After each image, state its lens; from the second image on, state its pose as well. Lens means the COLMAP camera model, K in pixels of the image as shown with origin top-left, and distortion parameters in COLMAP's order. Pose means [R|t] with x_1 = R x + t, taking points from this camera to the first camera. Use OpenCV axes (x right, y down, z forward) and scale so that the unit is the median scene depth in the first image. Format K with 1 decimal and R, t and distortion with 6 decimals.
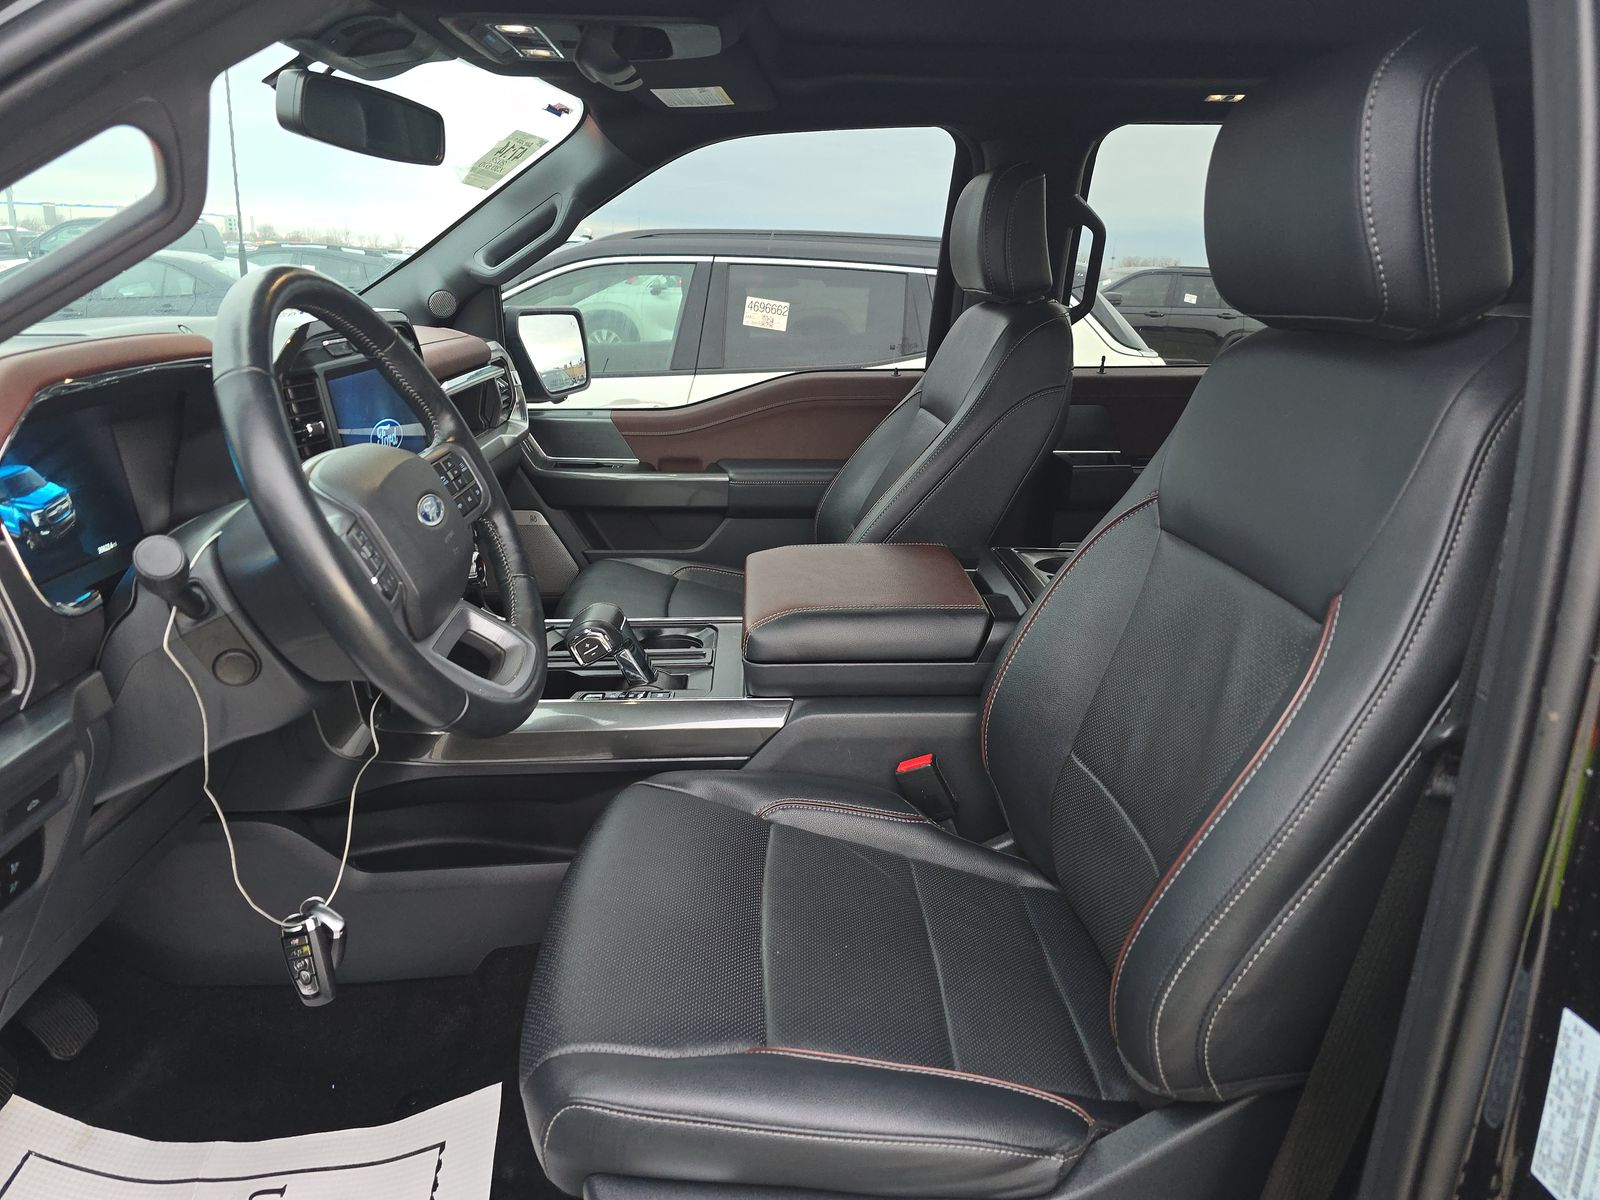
lens RADIAL K [[1154.9, 0, 800.0], [0, 1154.9, 600.0], [0, 0, 1]] dist [0.075637, -0.084840]
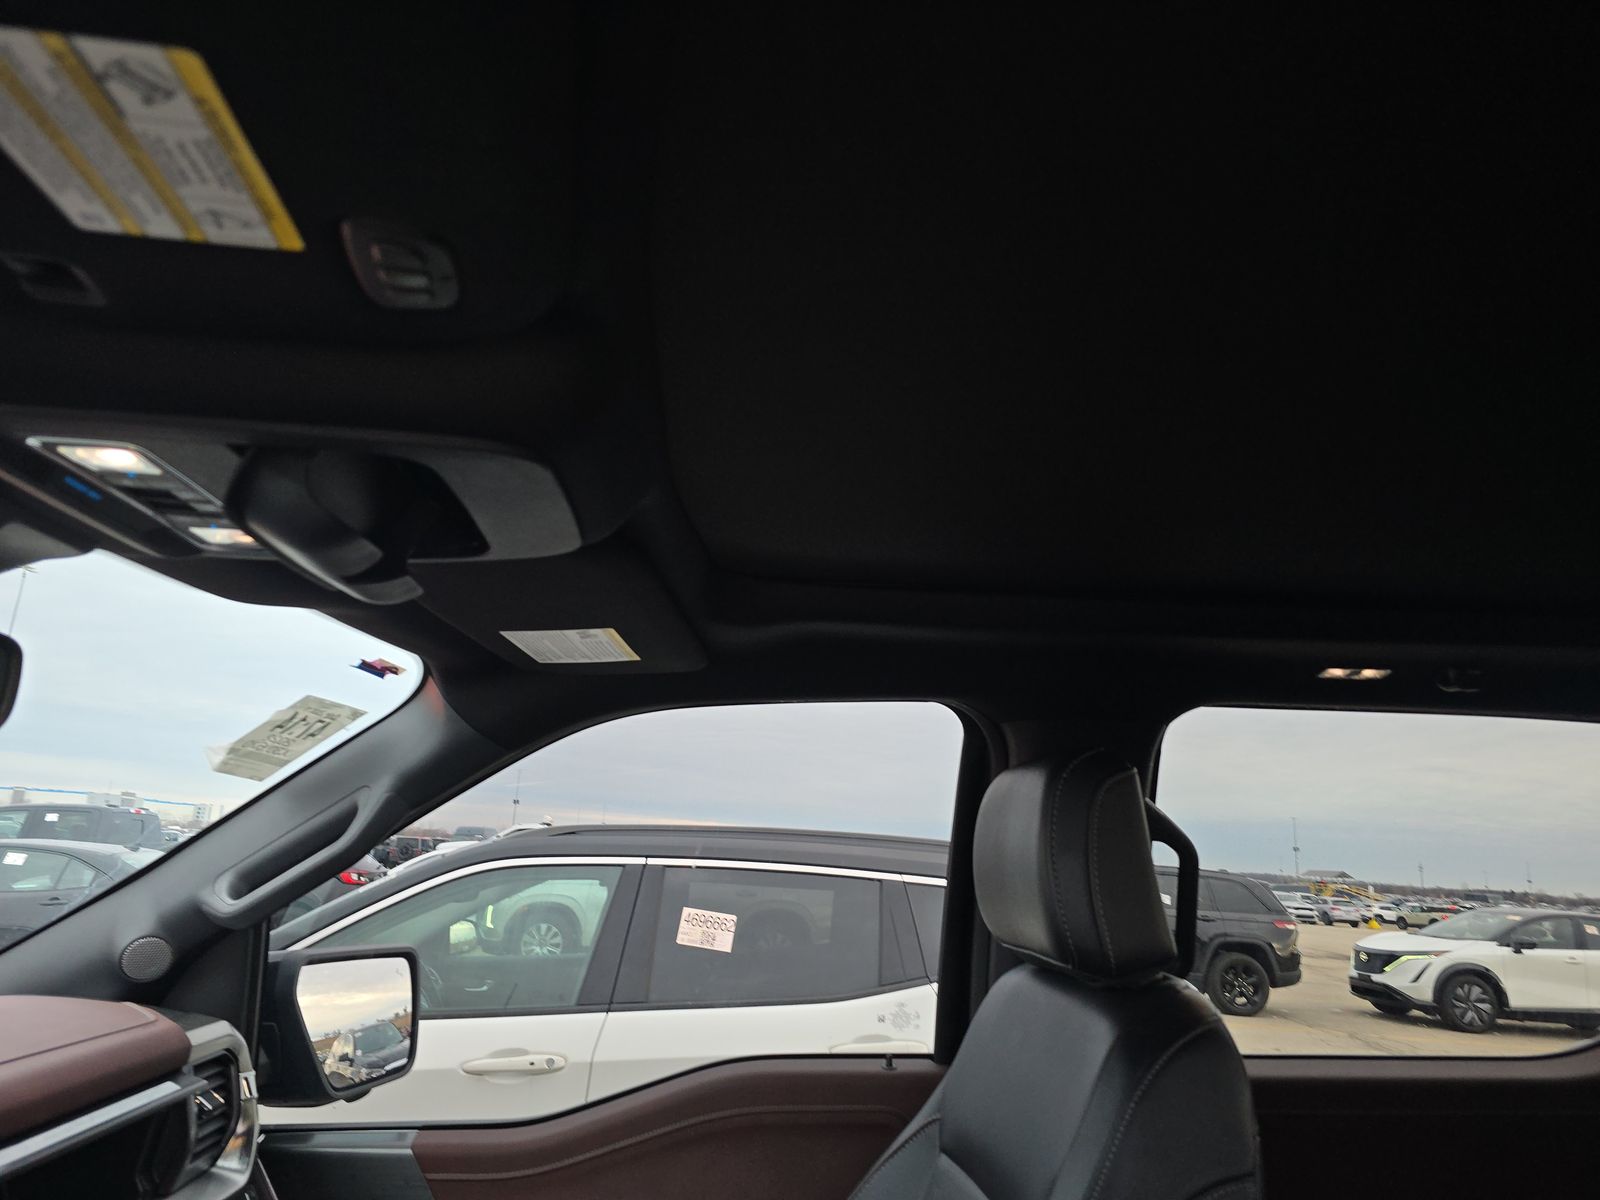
lens RADIAL K [[1154.9, 0, 800.0], [0, 1154.9, 600.0], [0, 0, 1]] dist [0.075637, -0.084840]
pose [[0.999348, 0.018981, 0.030727, 0.011298], [-0.002120, 0.880133, -0.474723, -0.126717], [-0.036055, 0.474348, 0.879599, 0.355575]]
